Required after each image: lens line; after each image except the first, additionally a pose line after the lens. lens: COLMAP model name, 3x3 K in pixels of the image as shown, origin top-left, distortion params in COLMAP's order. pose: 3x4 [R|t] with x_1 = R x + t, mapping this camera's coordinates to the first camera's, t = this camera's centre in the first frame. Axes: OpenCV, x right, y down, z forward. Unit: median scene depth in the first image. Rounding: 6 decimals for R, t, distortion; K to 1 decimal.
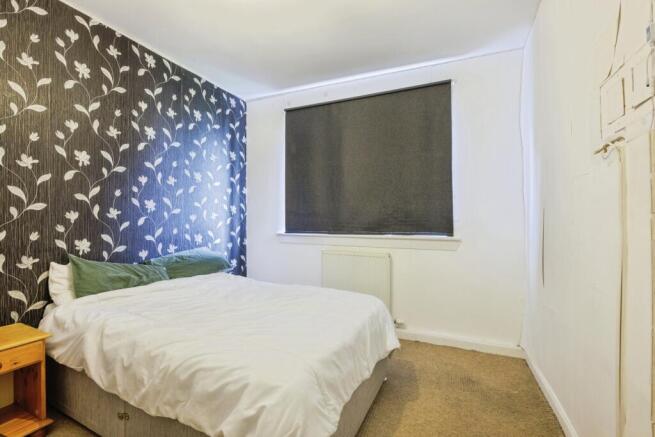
lens RADIAL K [[295.8, 0, 329.9], [0, 295.8, 219.2], [0, 0, 1]] dist [-0.005426, -0.000227]
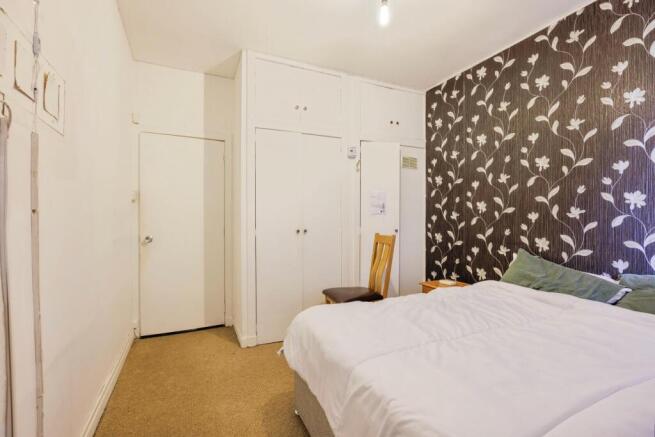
lens RADIAL K [[295.8, 0, 329.2], [0, 295.8, 221.1], [0, 0, 1]] dist [-0.005426, -0.000227]
pose [[-0.652501, 0.002263, -0.757784, 0.507410], [0.004428, 0.999990, -0.000826, 0.003910], [0.757775, -0.003894, -0.652504, 1.127710]]
